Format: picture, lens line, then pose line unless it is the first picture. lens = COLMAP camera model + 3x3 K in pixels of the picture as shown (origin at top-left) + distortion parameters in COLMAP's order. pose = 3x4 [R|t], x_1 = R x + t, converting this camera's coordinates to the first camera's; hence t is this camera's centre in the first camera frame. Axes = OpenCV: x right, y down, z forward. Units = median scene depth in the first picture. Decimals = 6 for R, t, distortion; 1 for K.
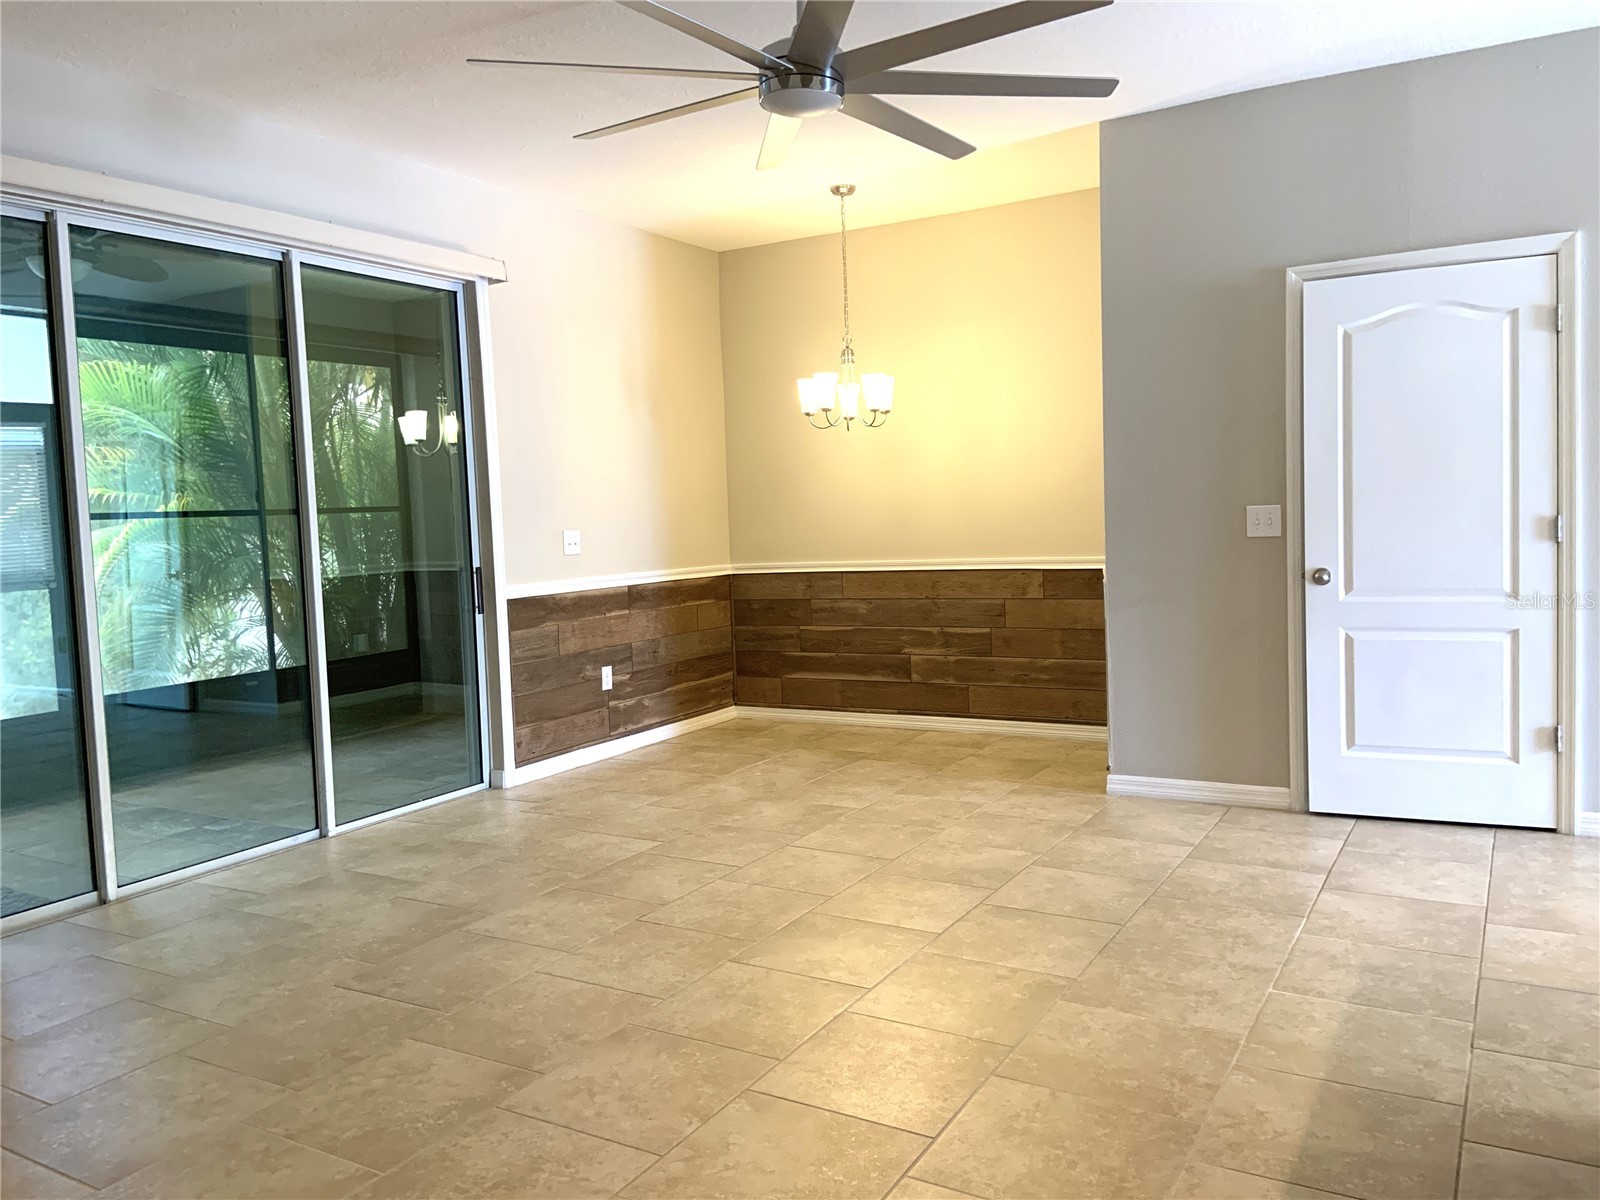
lens RADIAL K [[1219.9, 0, 792.5], [0, 1219.9, 583.2], [0, 0, 1]] dist [0.139131, -0.152908]
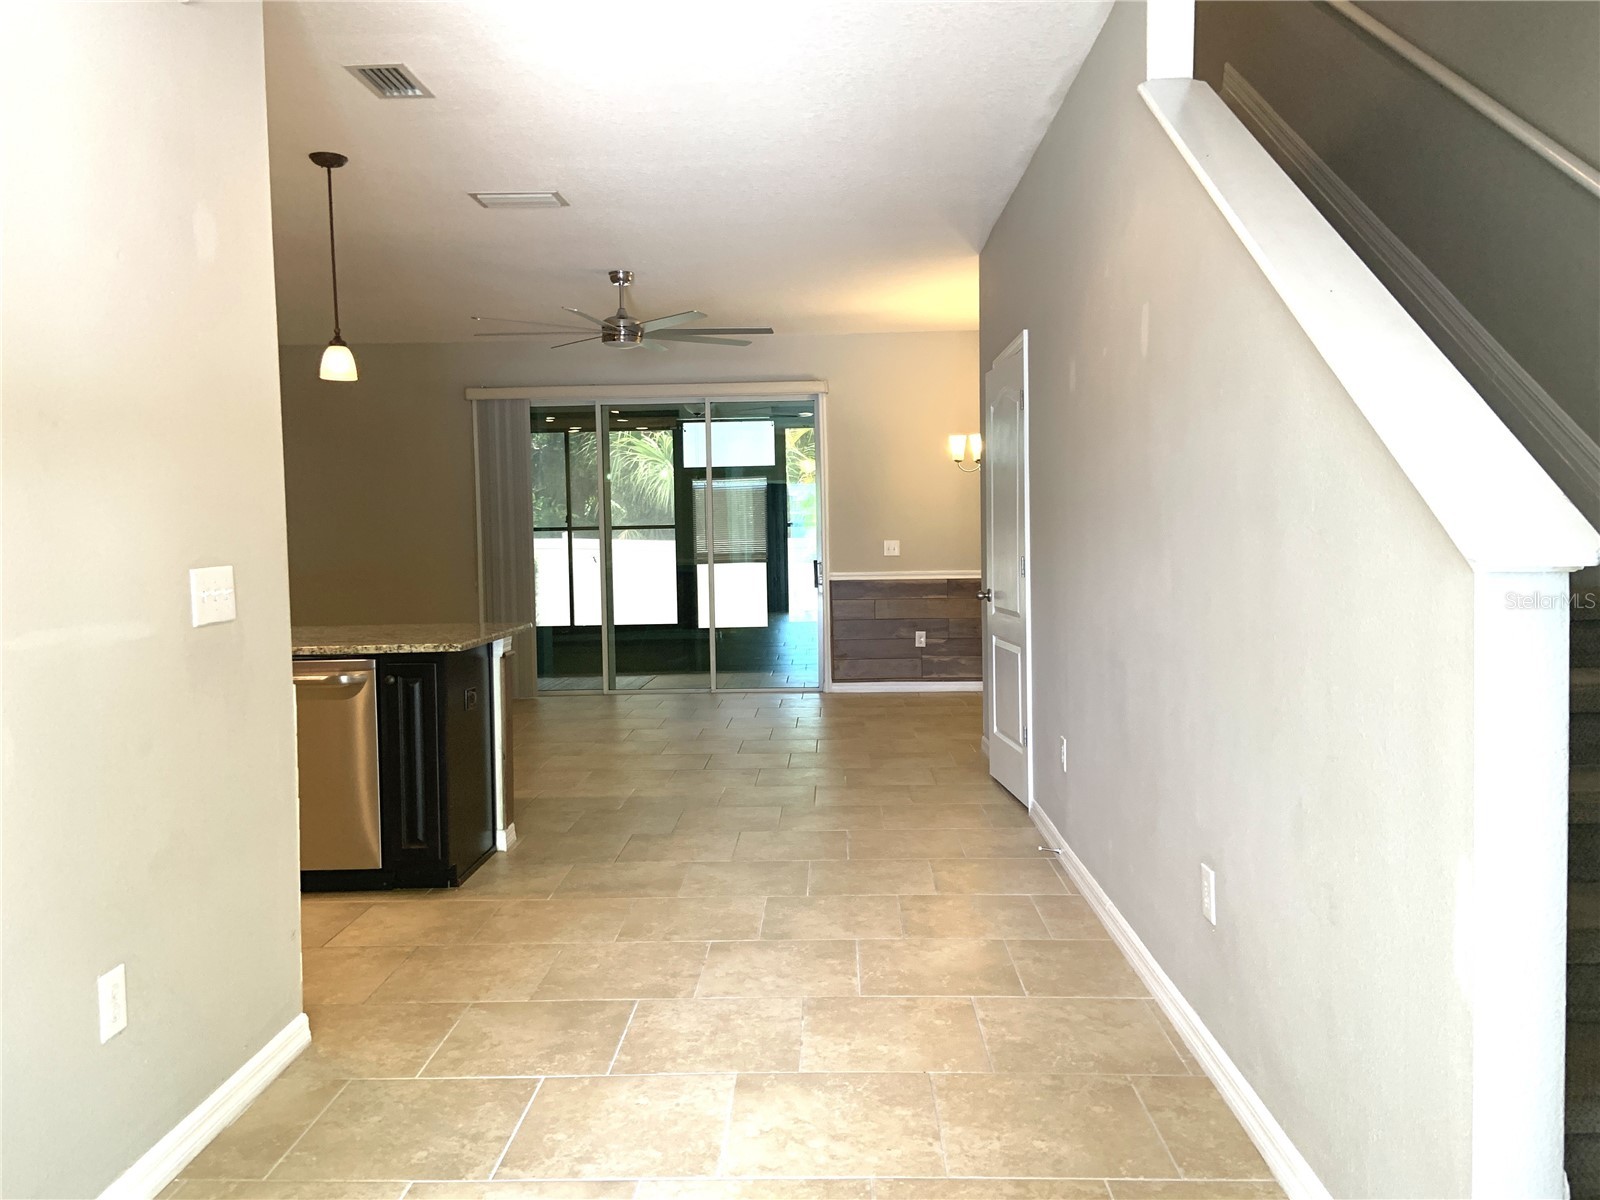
lens RADIAL K [[1219.9, 0, 792.5], [0, 1219.9, 583.2], [0, 0, 1]] dist [0.139131, -0.152908]
pose [[0.488280, 0.063492, -0.870374, 1.068903], [-0.054923, 0.997608, 0.041961, -0.044971], [0.870957, 0.027315, 0.490599, 0.127361]]
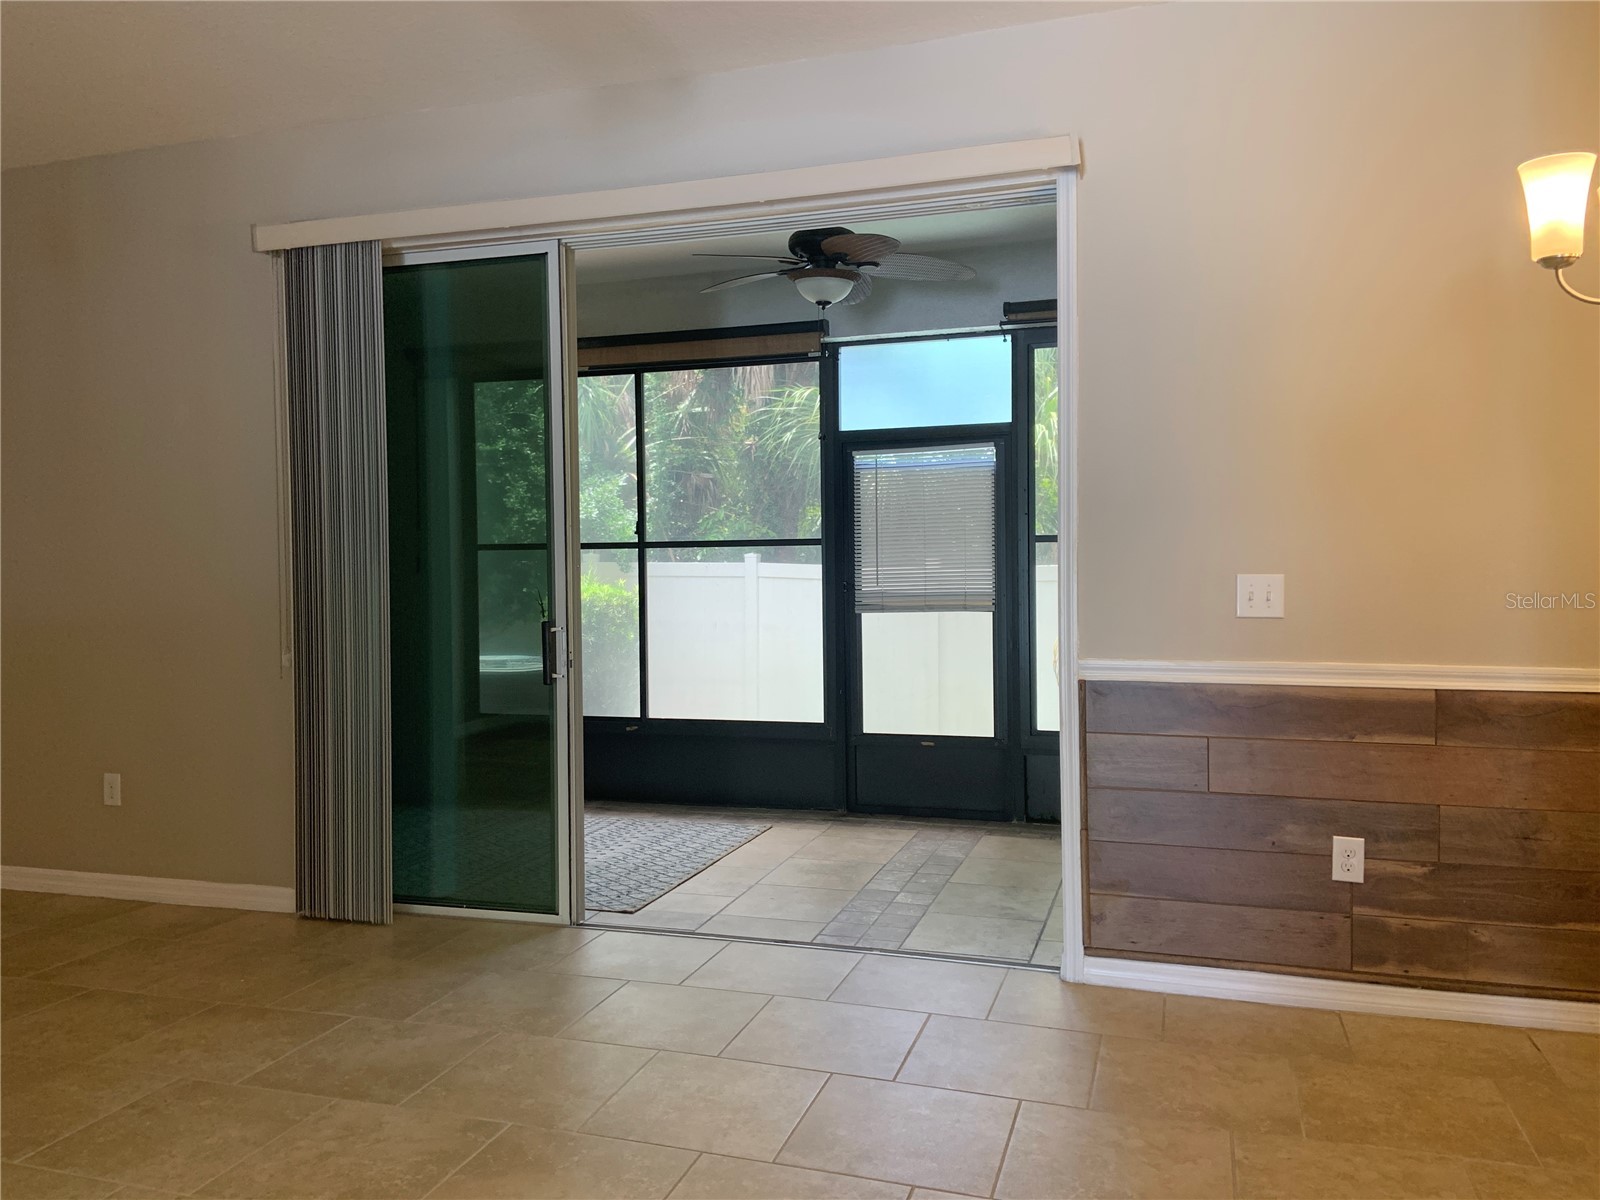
lens RADIAL K [[1219.9, 0, 792.5], [0, 1219.9, 583.2], [0, 0, 1]] dist [0.139131, -0.152908]
pose [[0.229828, 0.051191, -0.971884, 0.305849], [-0.060119, 0.997455, 0.038321, -0.046005], [0.971372, 0.049622, 0.232321, 0.639438]]
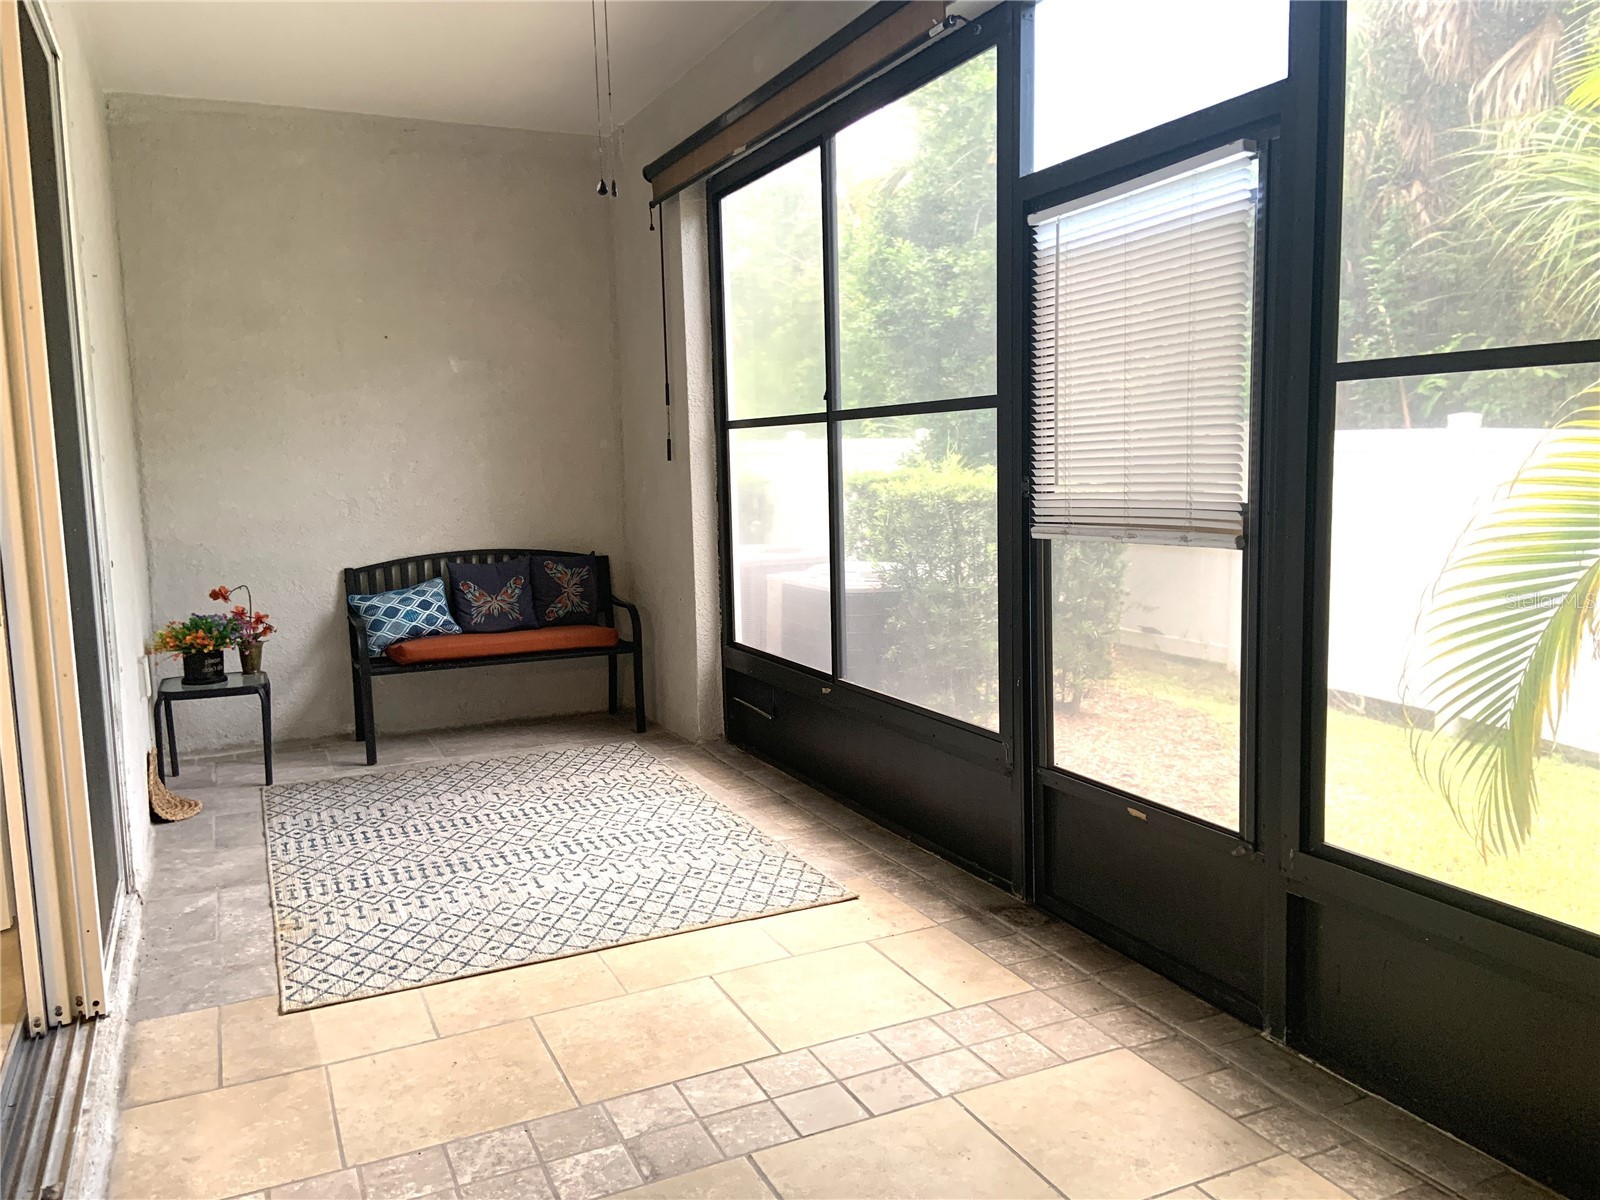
lens RADIAL K [[1219.9, 0, 792.5], [0, 1219.9, 583.2], [0, 0, 1]] dist [0.139131, -0.152908]
pose [[-0.553199, 0.143288, -0.820634, -0.168467], [-0.006360, 0.984341, 0.176159, -0.058711], [0.833025, 0.102670, -0.543625, 1.127814]]
